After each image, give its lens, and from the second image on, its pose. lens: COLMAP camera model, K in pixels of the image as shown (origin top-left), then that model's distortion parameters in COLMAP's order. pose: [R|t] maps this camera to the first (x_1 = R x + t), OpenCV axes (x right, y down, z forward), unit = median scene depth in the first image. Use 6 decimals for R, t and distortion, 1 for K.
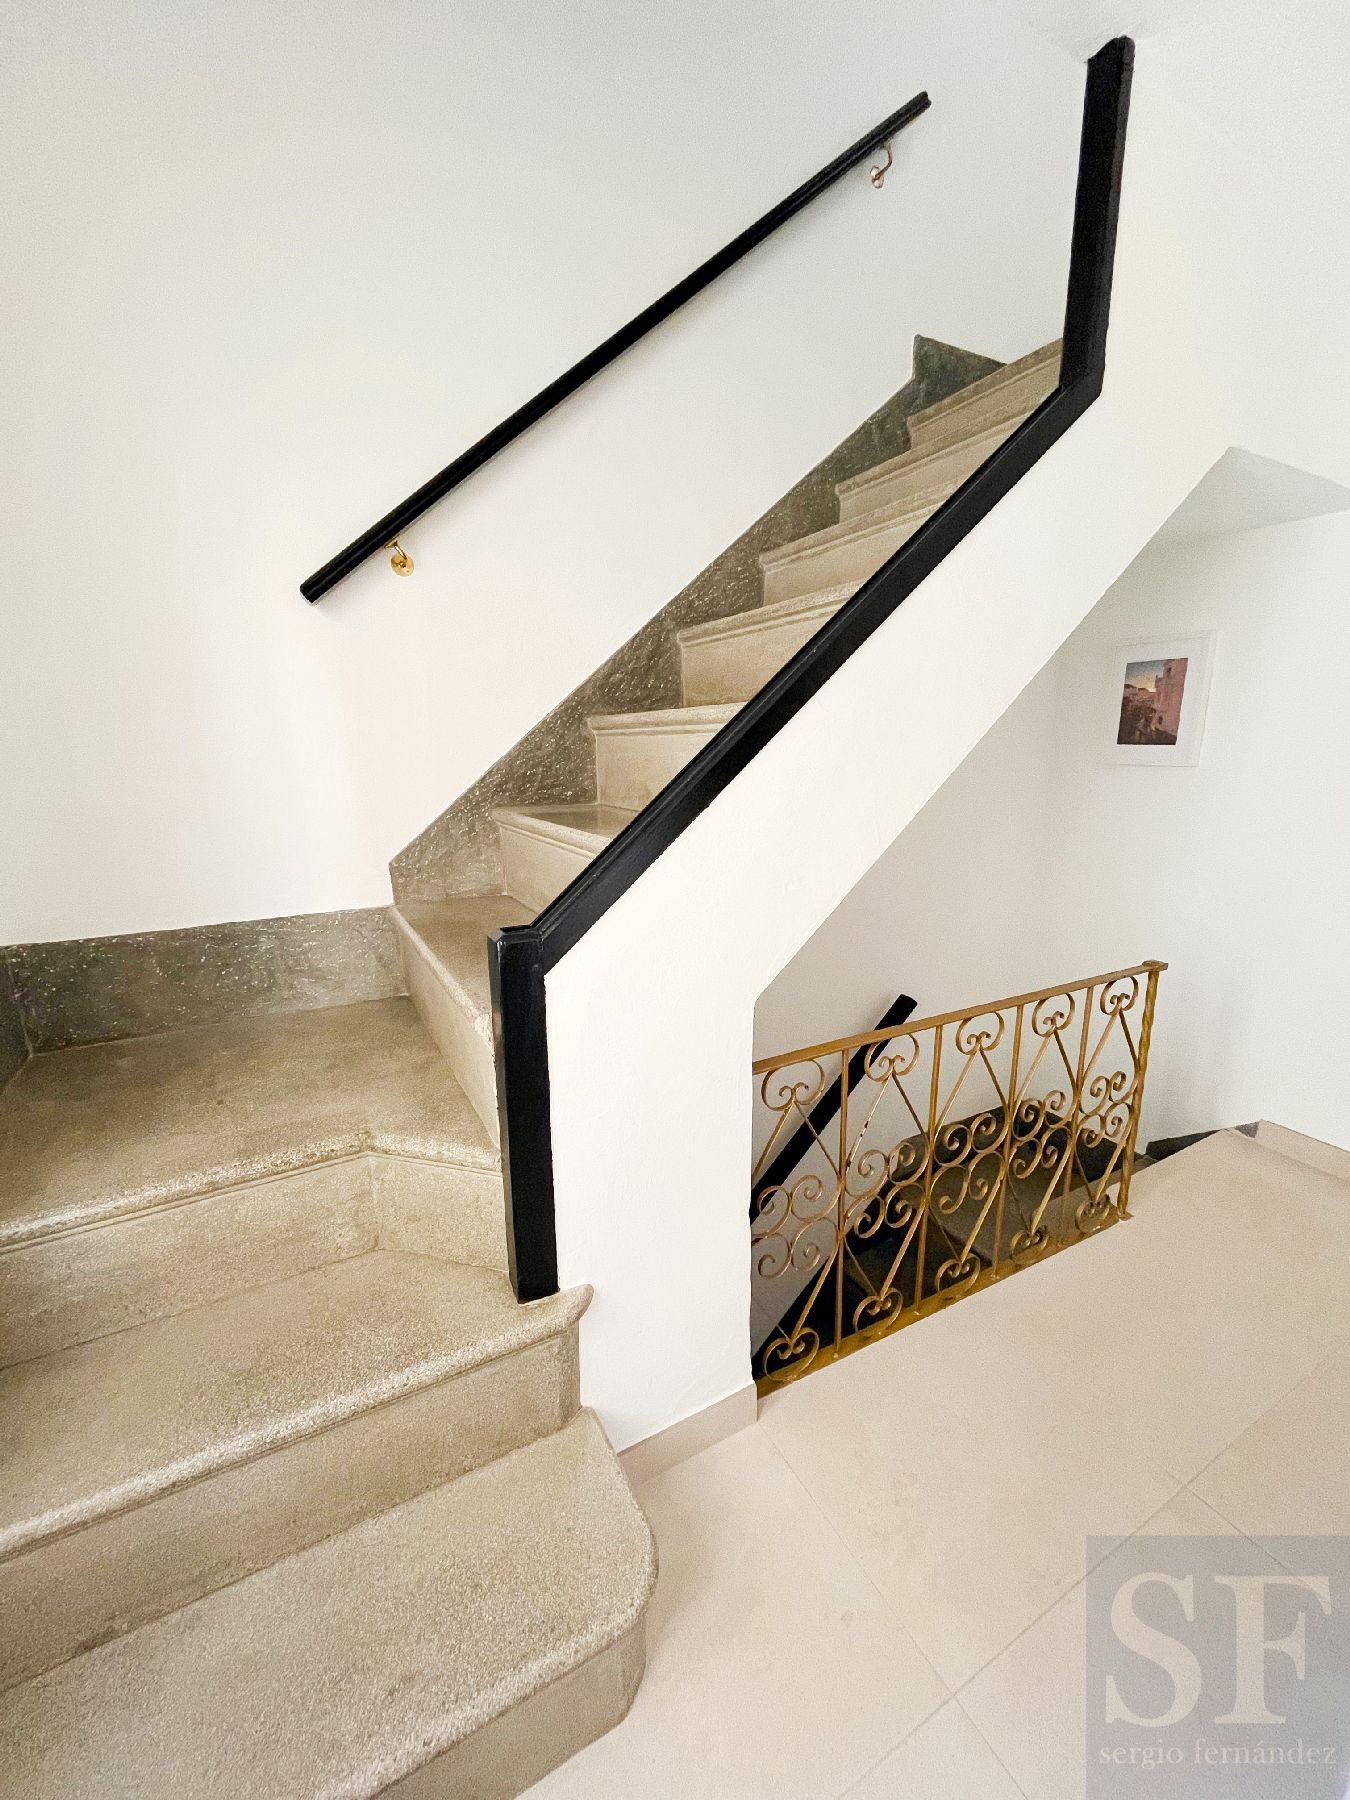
lens RADIAL K [[717.0, 0, 675.0], [0, 717.0, 900.0], [0, 0, 1]] dist [-0.000311, 0.000010]
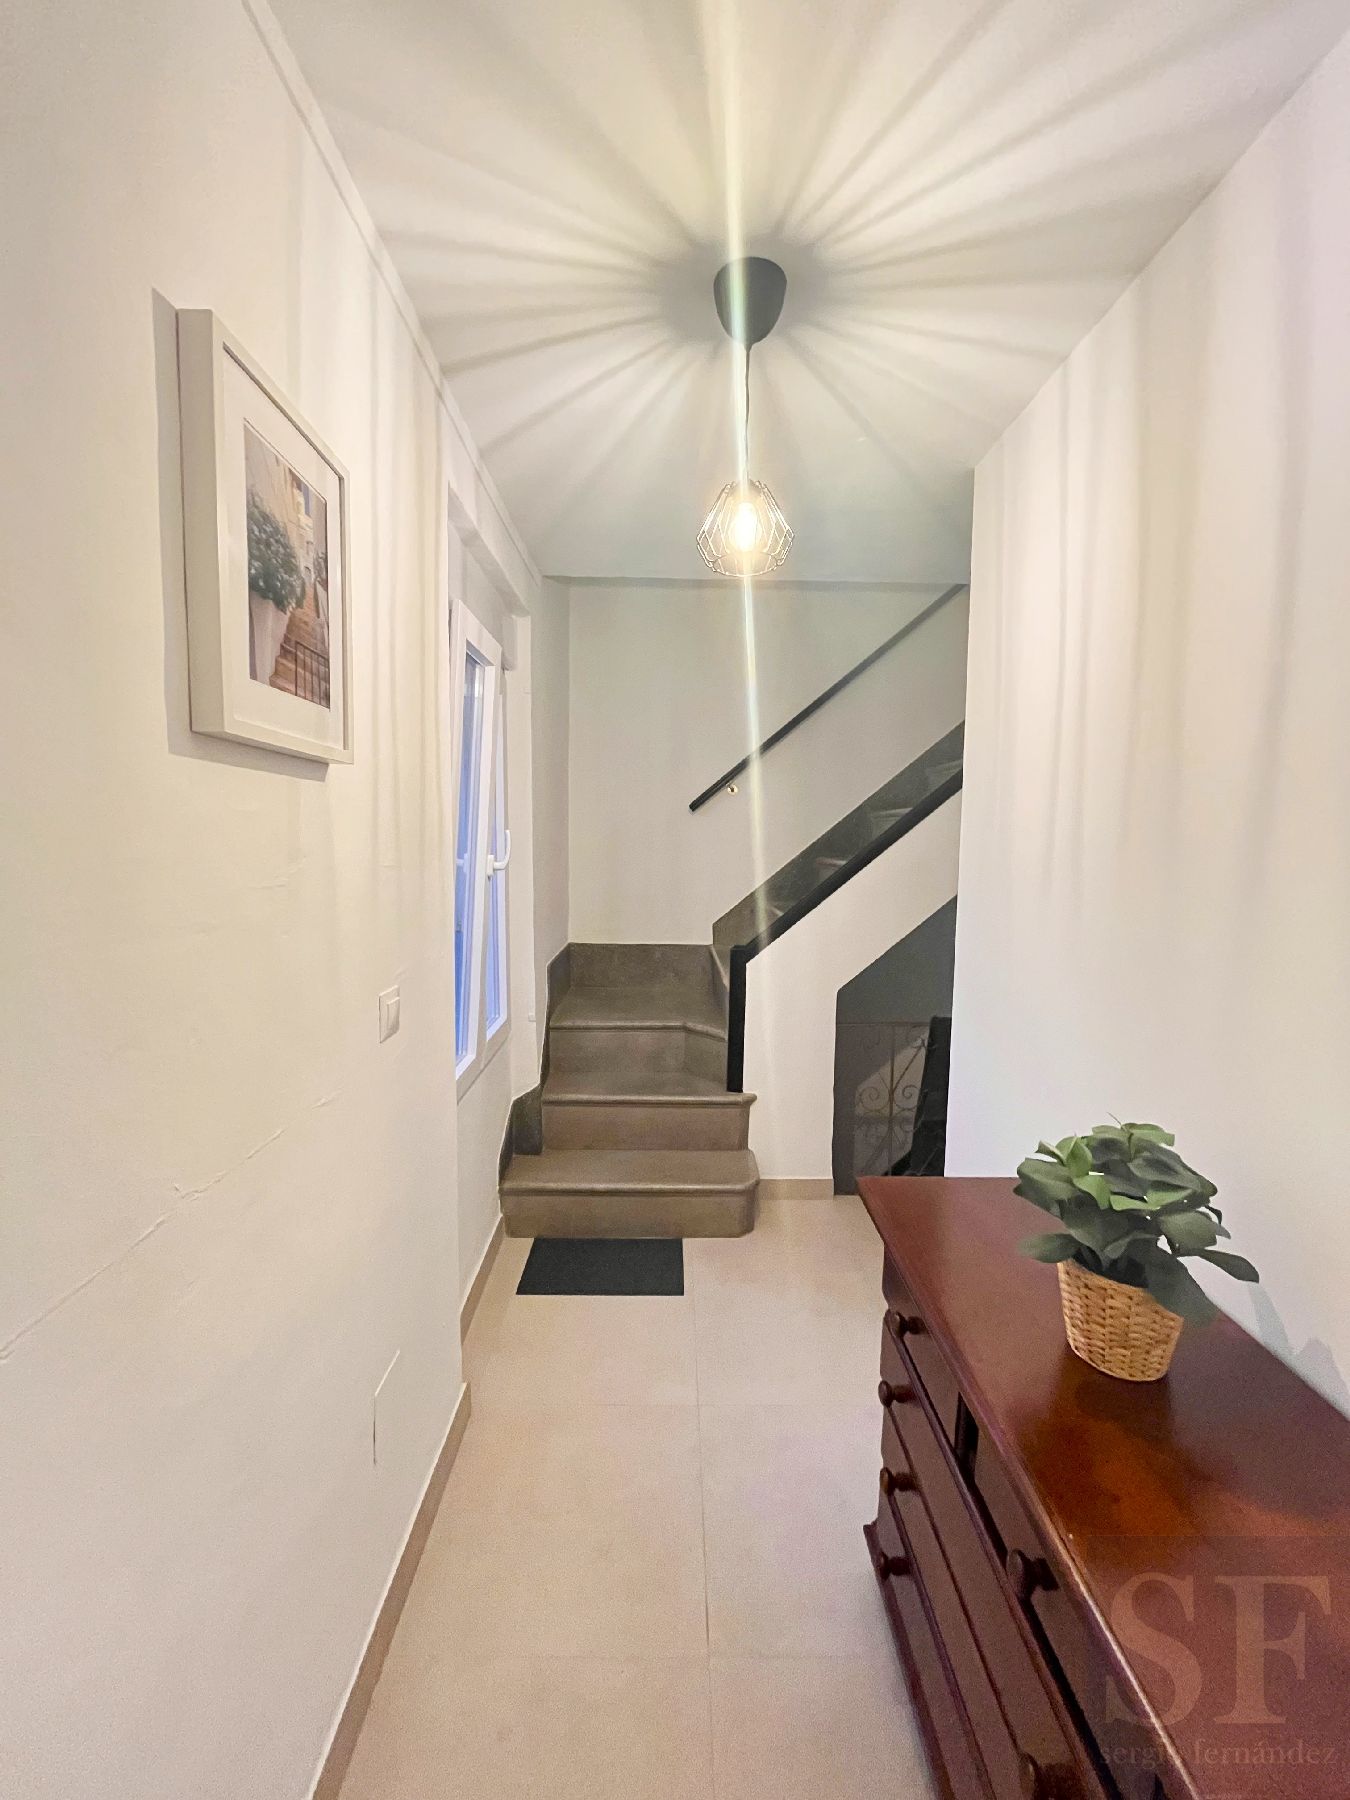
lens RADIAL K [[717.0, 0, 675.0], [0, 717.0, 900.0], [0, 0, 1]] dist [-0.000311, 0.000010]
pose [[0.875465, 0.057229, -0.479881, 0.808832], [-0.119703, 0.987701, -0.100589, 0.158724], [0.468222, 0.145506, 0.871548, -1.425073]]
